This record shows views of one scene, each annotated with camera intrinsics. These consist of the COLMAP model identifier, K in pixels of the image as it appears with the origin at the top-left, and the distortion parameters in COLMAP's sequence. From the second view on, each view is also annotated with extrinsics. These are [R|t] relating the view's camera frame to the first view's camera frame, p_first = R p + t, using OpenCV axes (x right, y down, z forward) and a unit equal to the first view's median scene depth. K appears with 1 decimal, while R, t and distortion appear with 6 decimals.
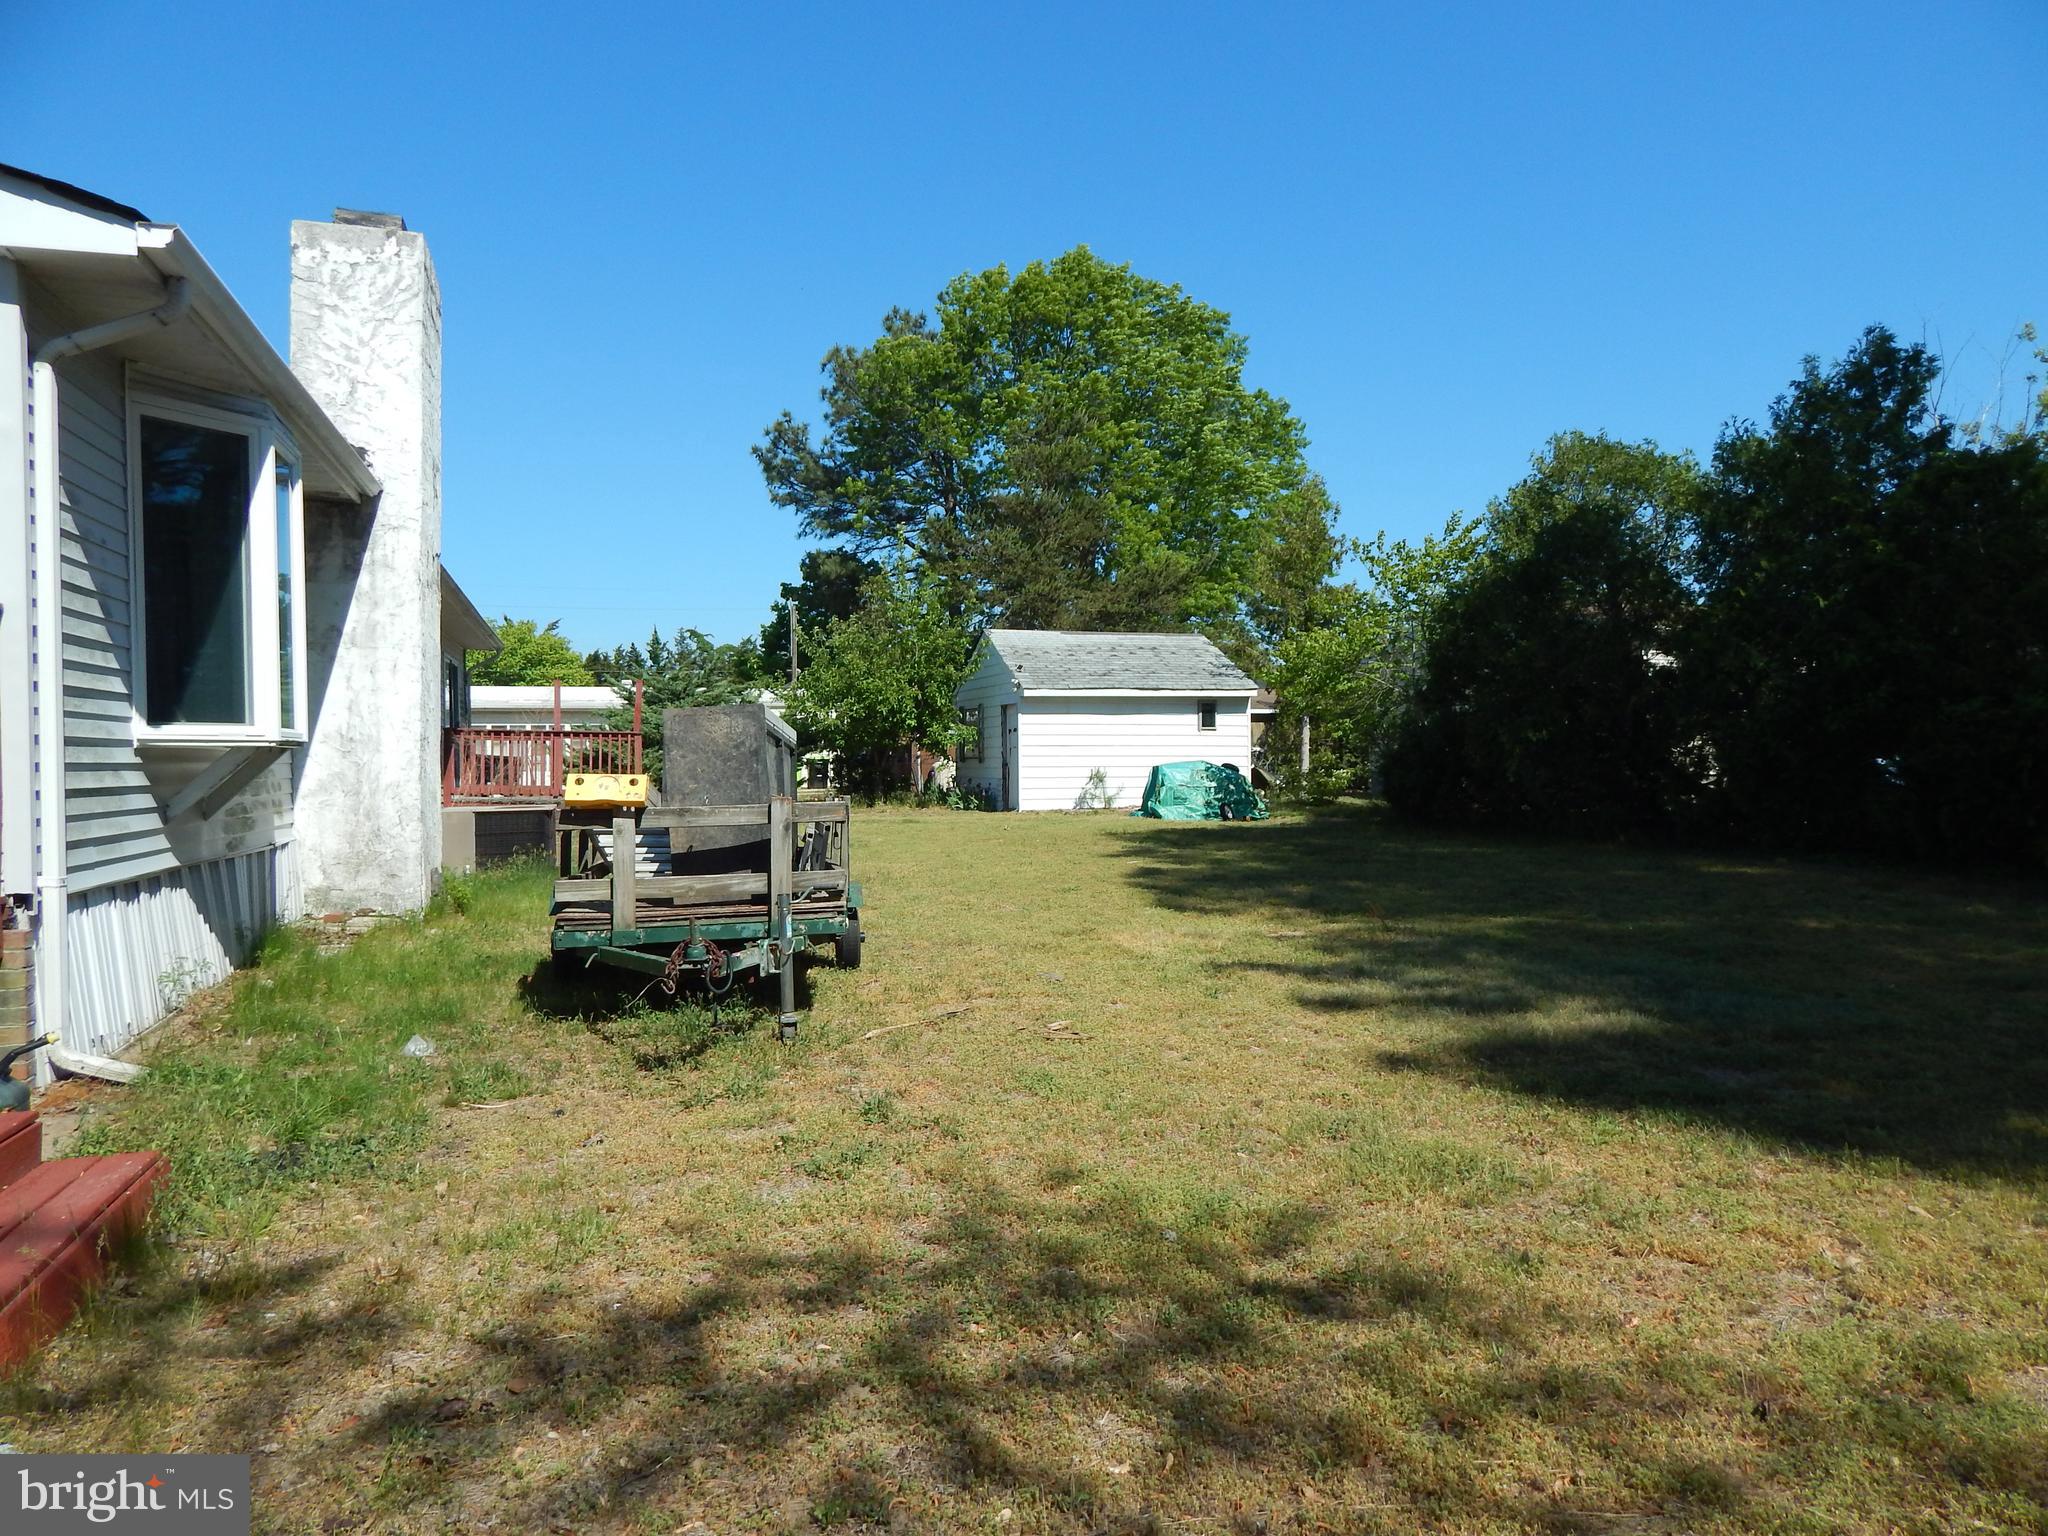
lens RADIAL K [[1357.3, 0, 1031.1], [0, 1357.3, 757.6], [0, 0, 1]] dist [0.006971, -0.000713]
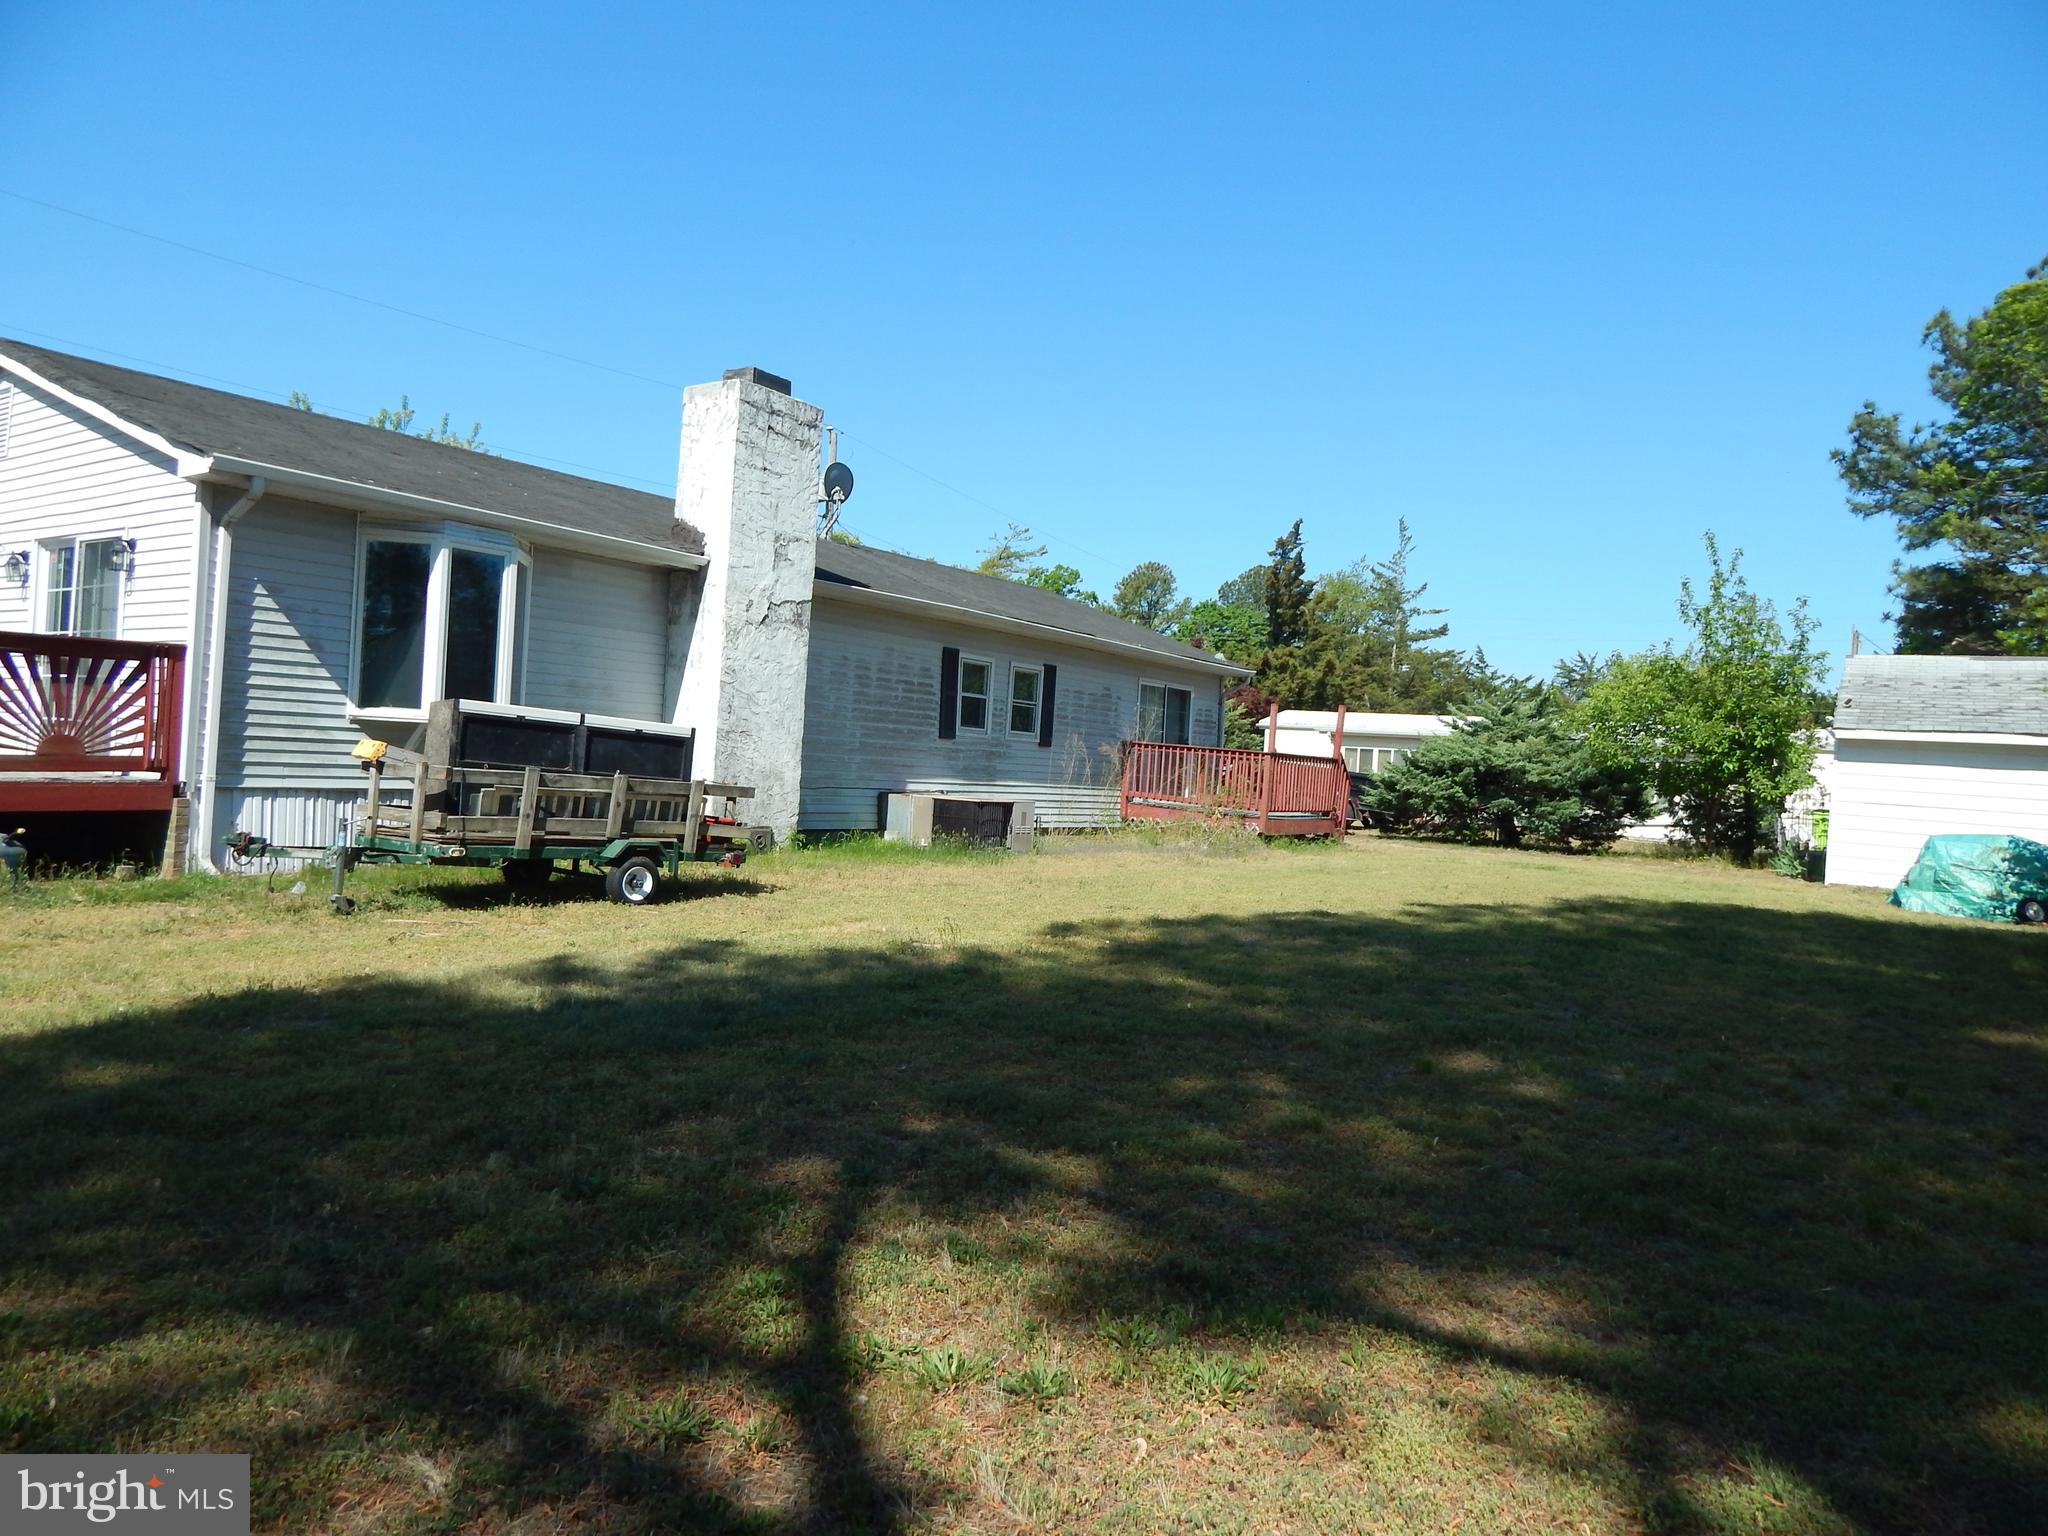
lens RADIAL K [[1378.3, 0, 1073.0], [0, 1378.3, 765.0], [0, 0, 1]] dist [-0.003876, -0.005148]
pose [[0.616427, 0.052243, -0.785677, 0.933400], [-0.068325, 0.997582, 0.012726, -0.024025], [0.784442, 0.045836, 0.618506, 0.402689]]
